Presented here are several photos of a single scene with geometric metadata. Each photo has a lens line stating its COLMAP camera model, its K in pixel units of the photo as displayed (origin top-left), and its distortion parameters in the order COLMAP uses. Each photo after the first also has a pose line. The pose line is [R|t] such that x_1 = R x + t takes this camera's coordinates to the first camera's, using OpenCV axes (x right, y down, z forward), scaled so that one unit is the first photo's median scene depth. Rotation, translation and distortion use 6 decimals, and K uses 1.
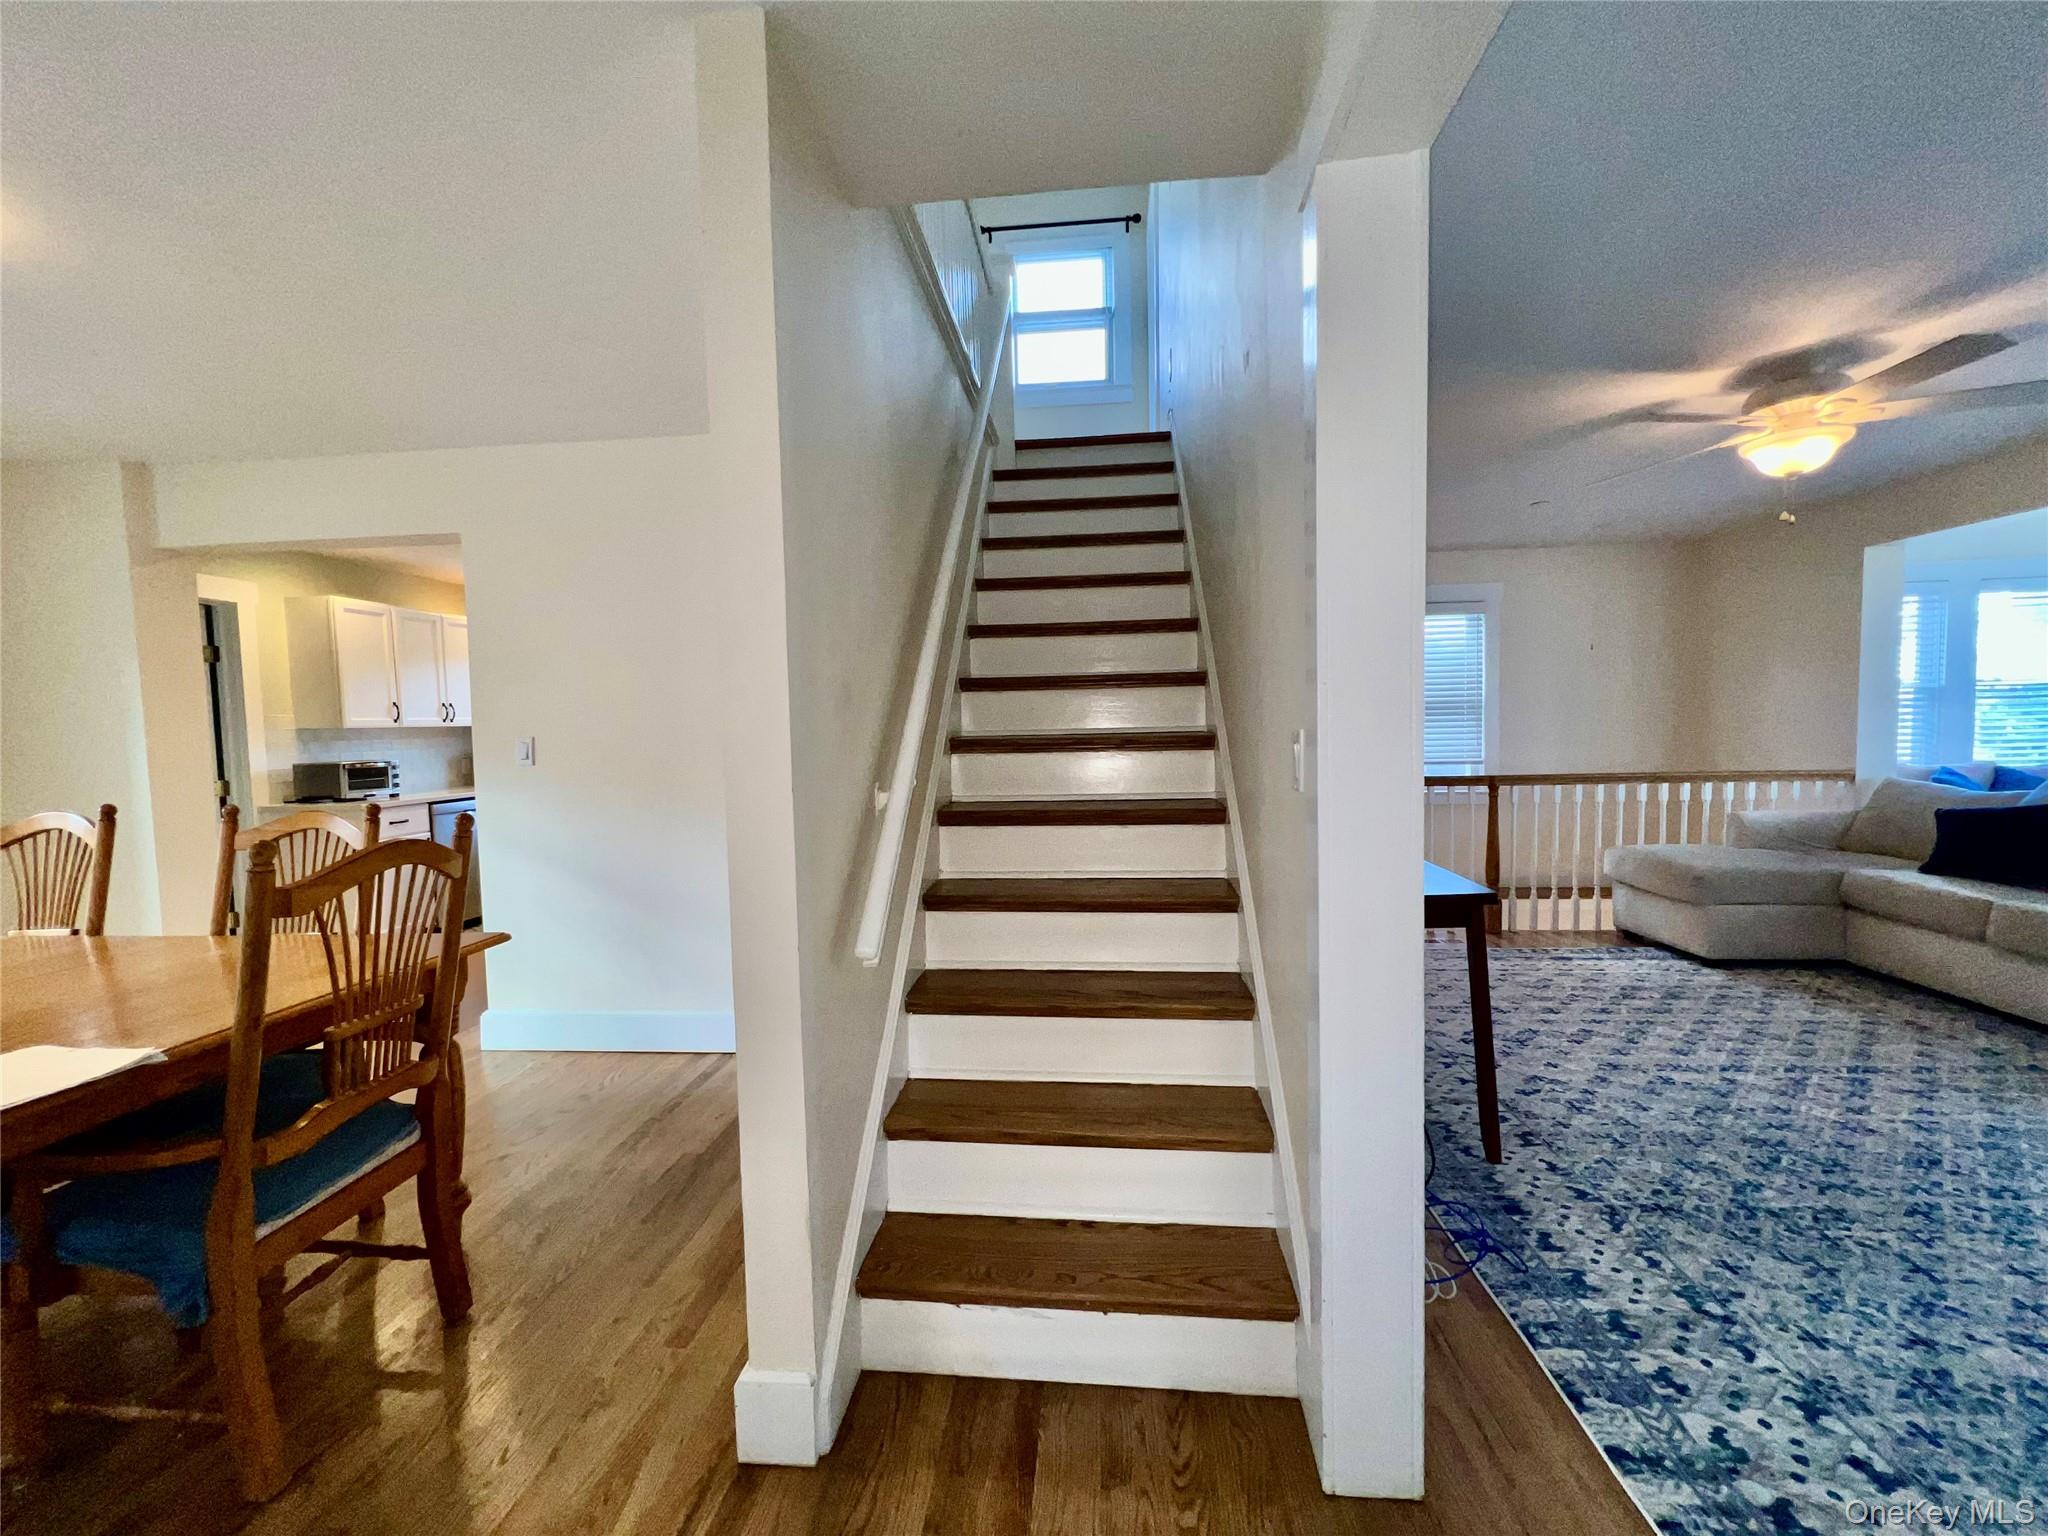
lens RADIAL K [[813.5, 0, 1023.3], [0, 813.5, 775.6], [0, 0, 1]] dist [0.000045, -0.000738]
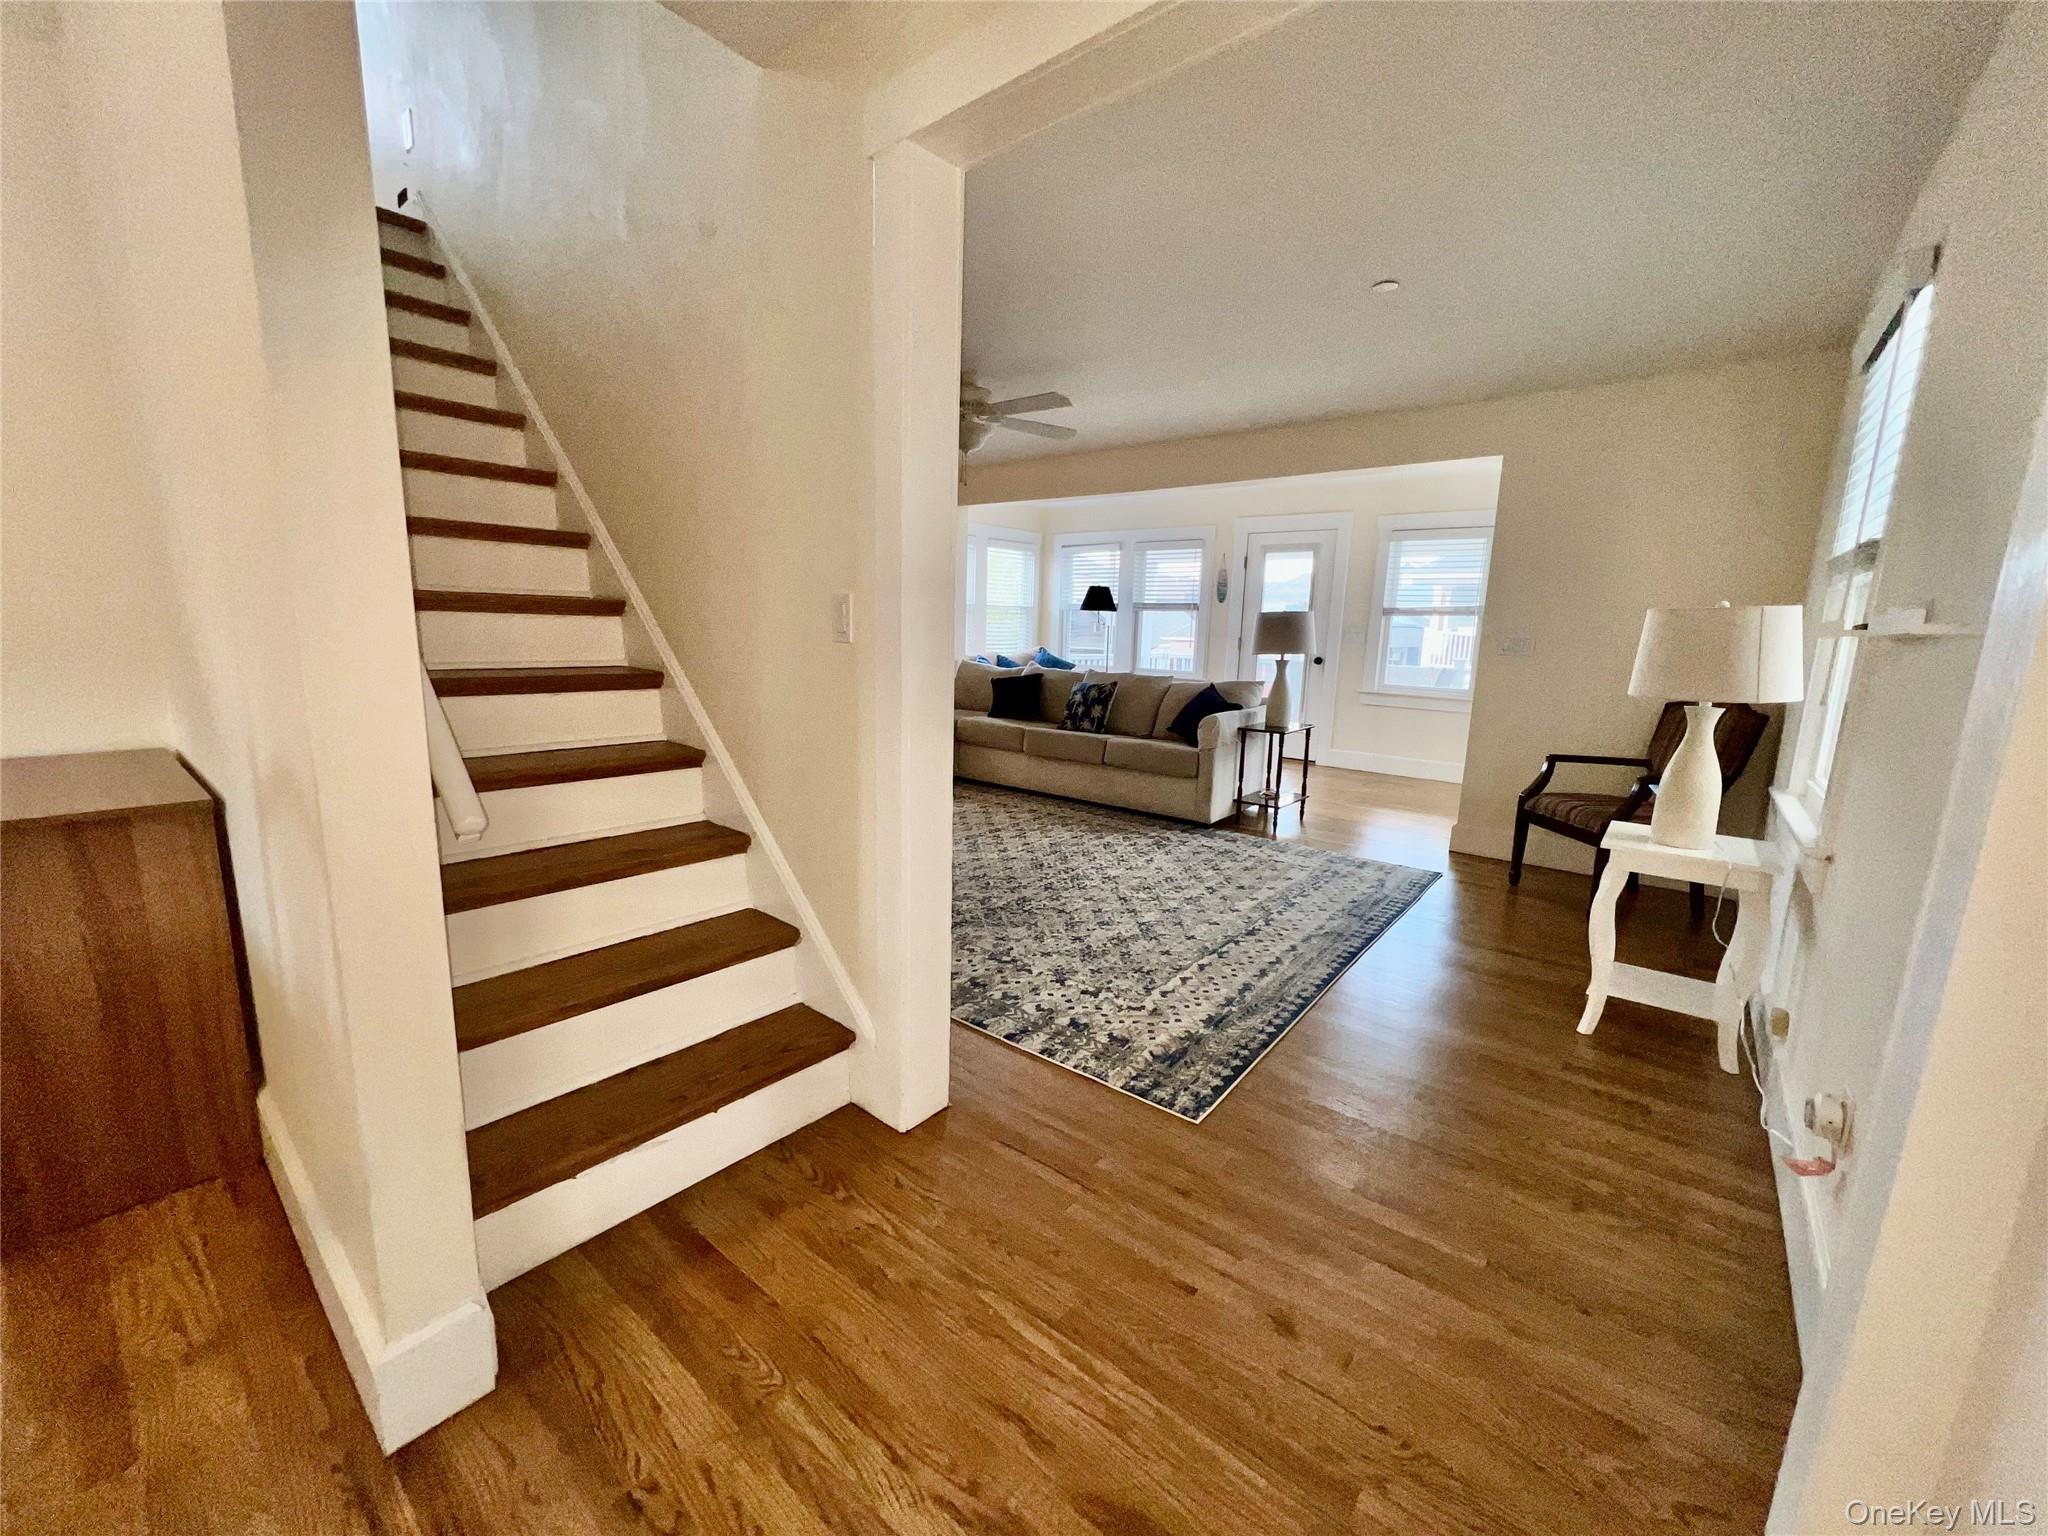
lens RADIAL K [[813.5, 0, 1026.5], [0, 813.5, 765.5], [0, 0, 1]] dist [0.000045, -0.000738]
pose [[0.554070, -0.101960, 0.826203, -0.452394], [0.008269, 0.993096, 0.117010, 0.049034], [-0.832429, -0.058000, 0.551088, 0.043179]]
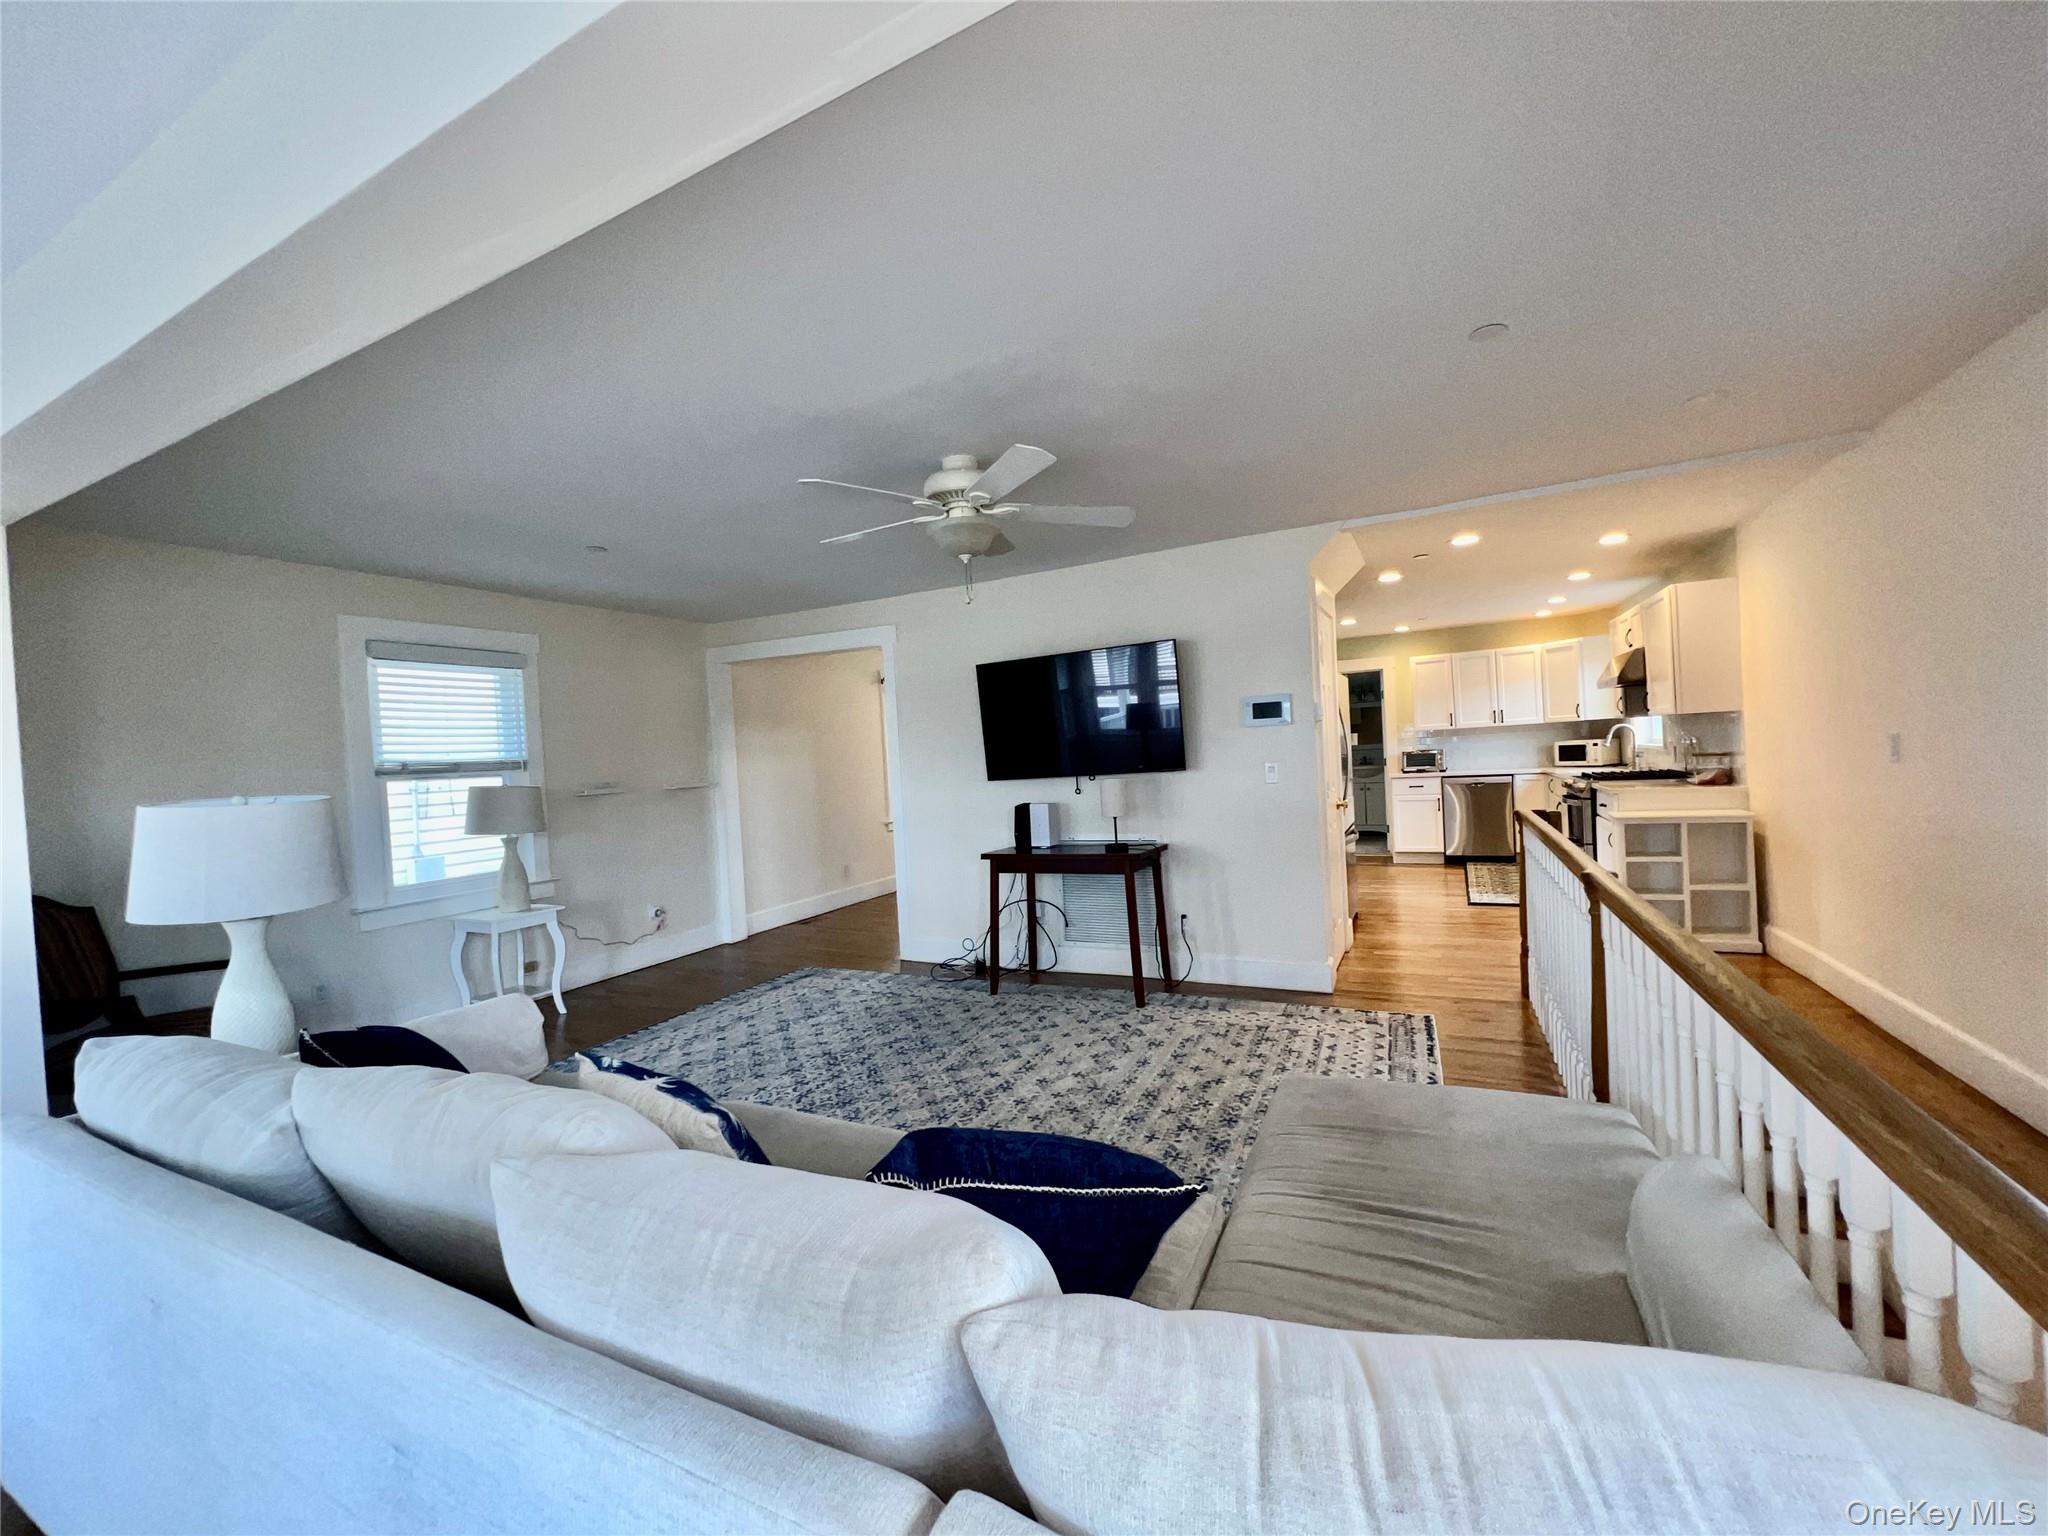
lens RADIAL K [[813.5, 0, 1029.3], [0, 813.5, 776.2], [0, 0, 1]] dist [0.000045, -0.000738]
pose [[-0.352448, 0.066641, -0.933456, 2.866400], [0.005220, 0.997586, 0.069249, -0.225945], [0.935817, 0.019534, -0.351945, 2.154064]]
